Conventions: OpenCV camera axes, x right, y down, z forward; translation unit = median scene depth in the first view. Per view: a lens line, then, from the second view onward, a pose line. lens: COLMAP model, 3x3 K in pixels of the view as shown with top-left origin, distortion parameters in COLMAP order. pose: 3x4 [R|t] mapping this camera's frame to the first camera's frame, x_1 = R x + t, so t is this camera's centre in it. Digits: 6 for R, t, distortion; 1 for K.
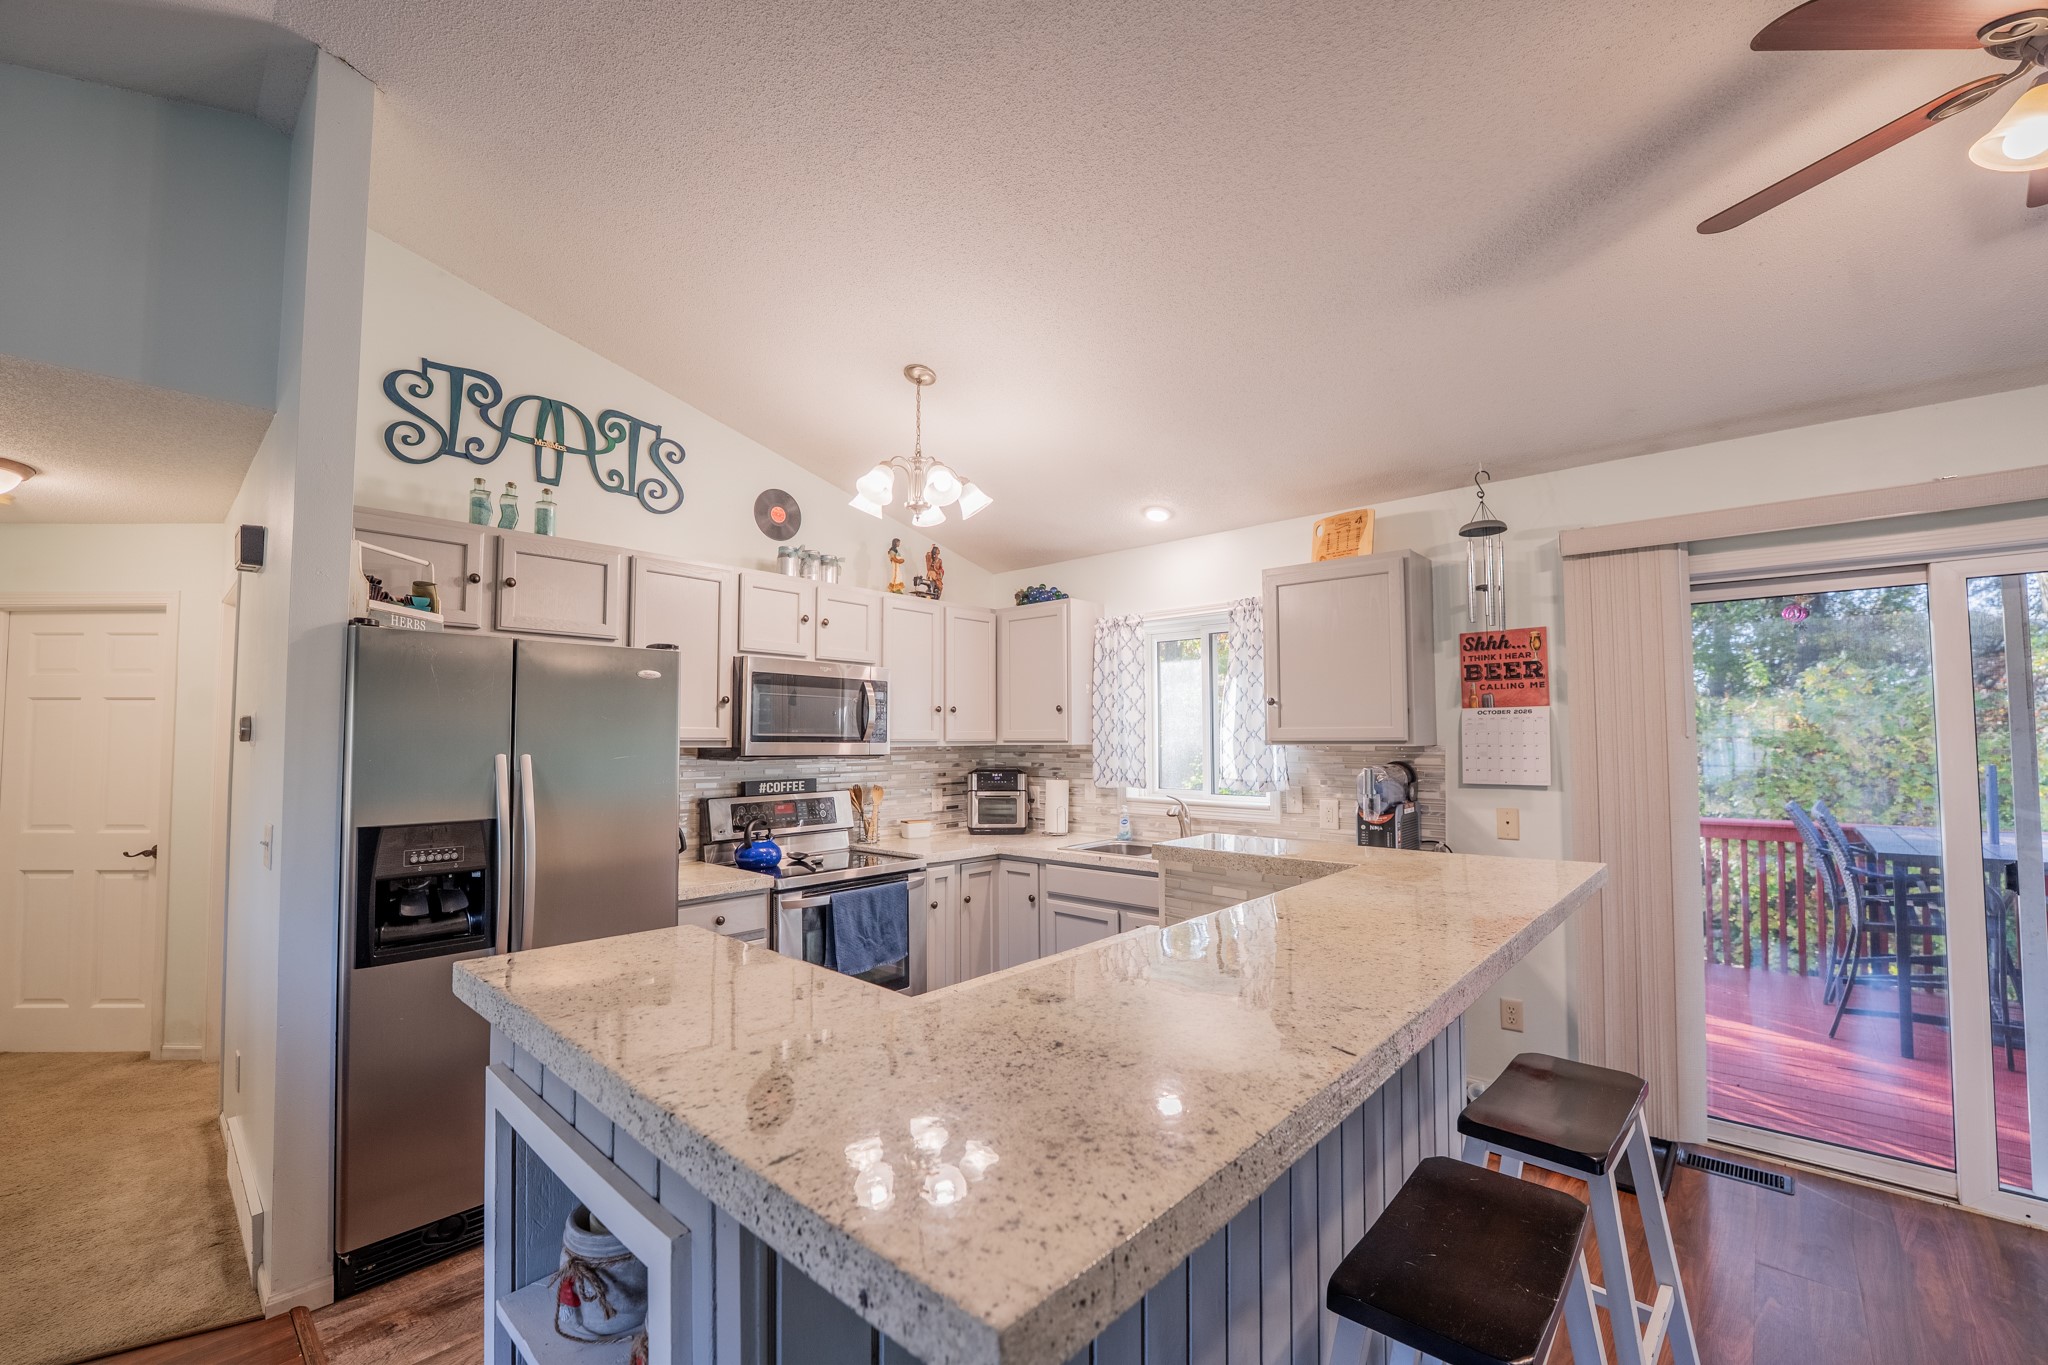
lens RADIAL K [[831.8, 0, 1016.3], [0, 831.8, 694.5], [0, 0, 1]] dist [-0.026655, 0.002035]
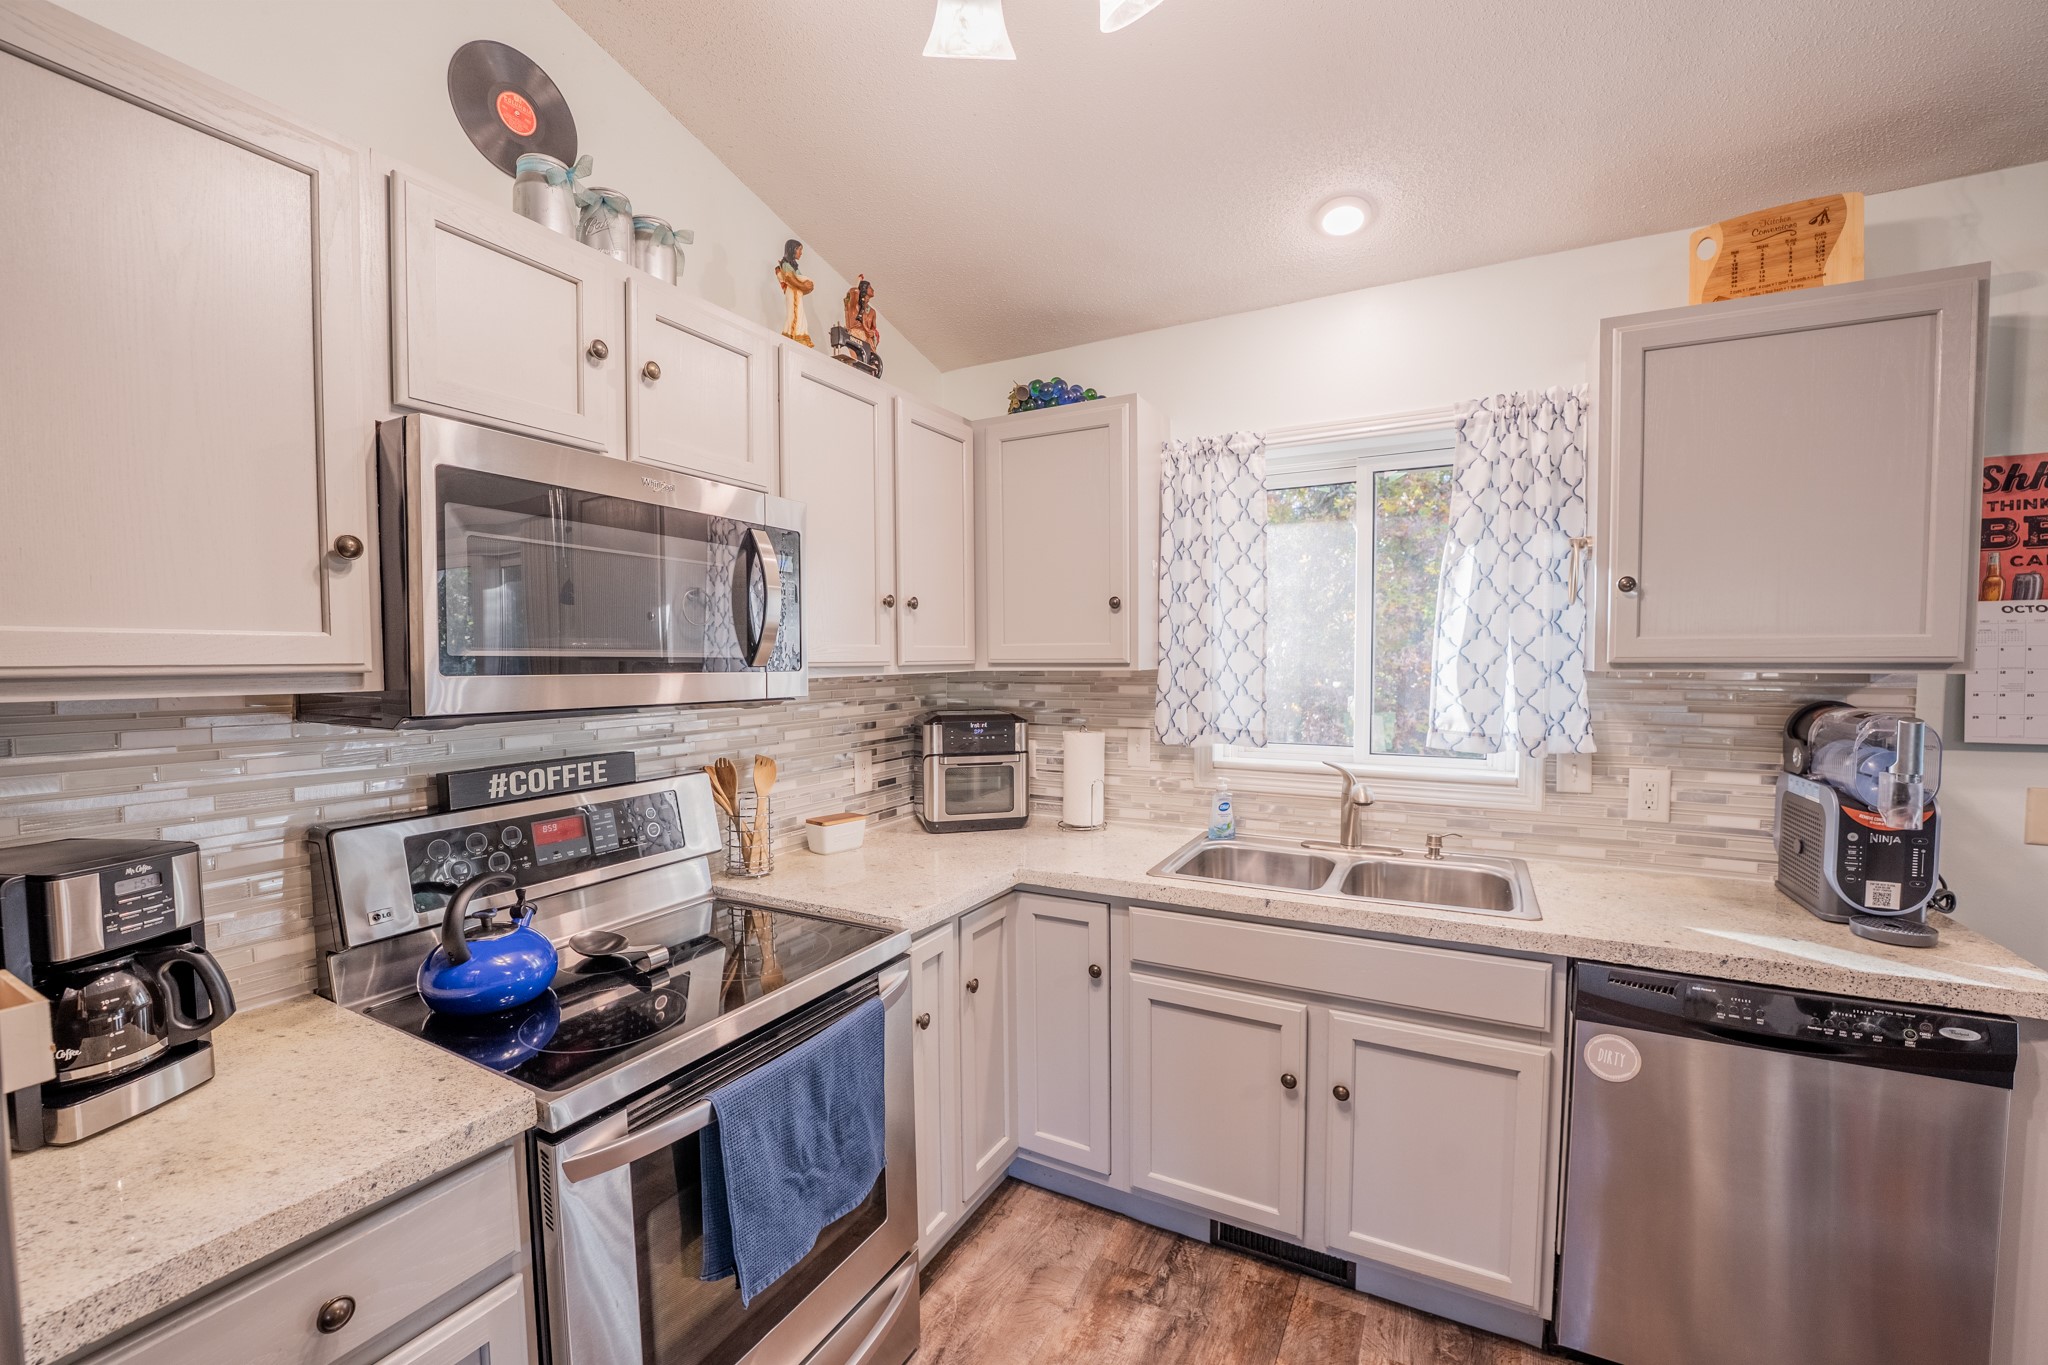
lens RADIAL K [[831.8, 0, 1016.3], [0, 831.8, 694.5], [0, 0, 1]] dist [-0.026655, 0.002035]
pose [[0.971795, -0.014912, 0.235355, -0.152744], [-0.008285, 0.995224, 0.097267, 0.026956], [-0.235681, -0.096473, 0.967030, 0.552480]]
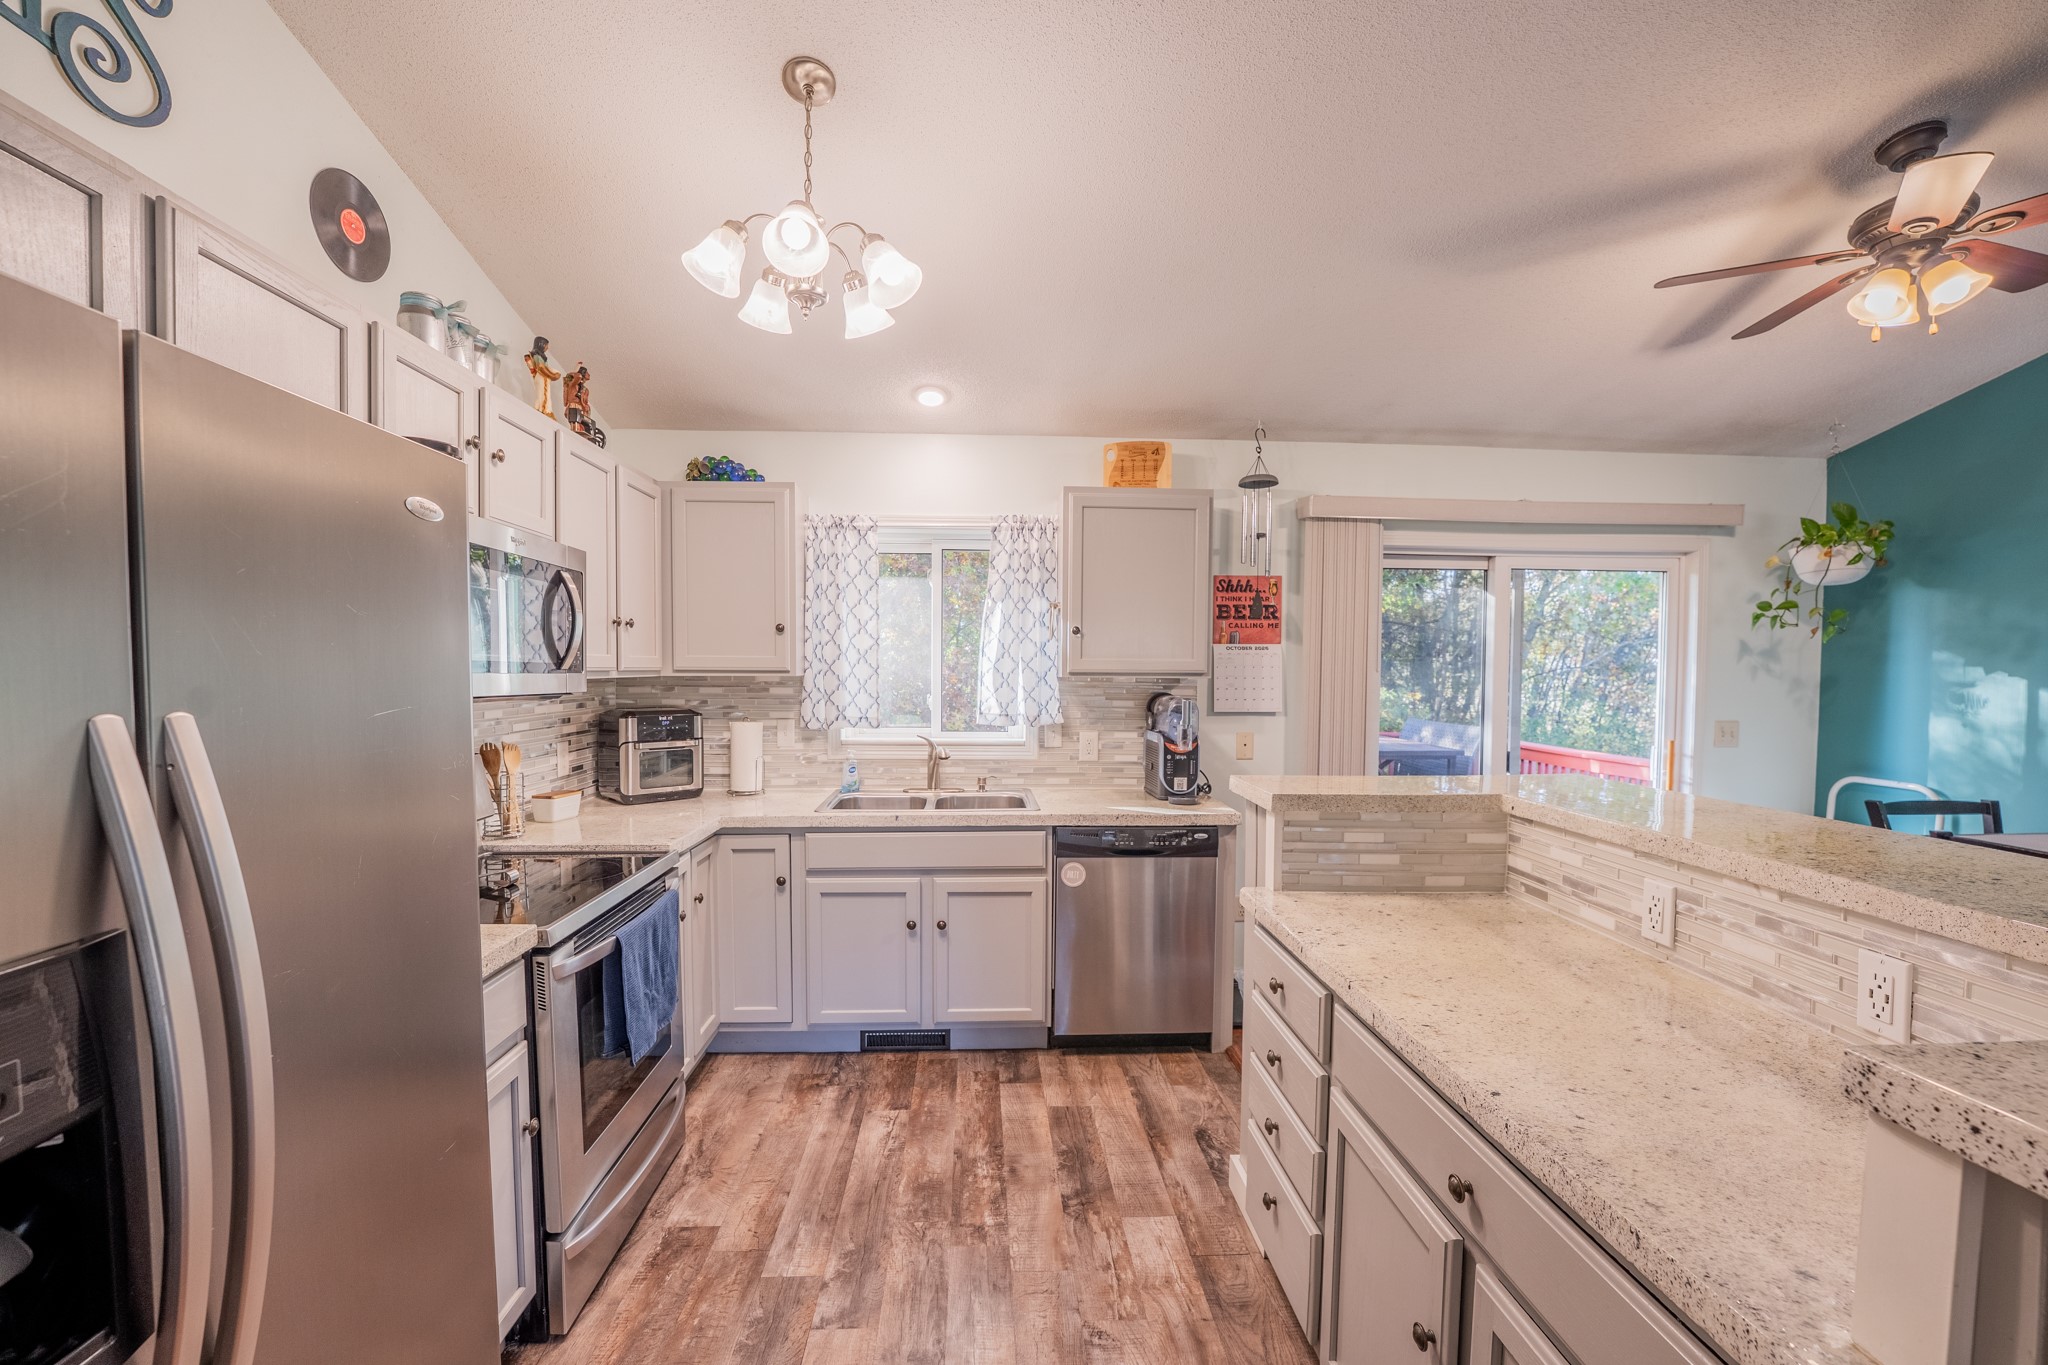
lens RADIAL K [[827.1, 0, 1013.3], [0, 827.1, 700.9], [0, 0, 1]] dist [-0.024296, 0.000067]
pose [[0.704147, -0.021272, 0.709735, -0.372573], [-0.044815, 0.996227, 0.074321, 0.019577], [-0.708638, -0.084140, 0.700537, 0.356793]]
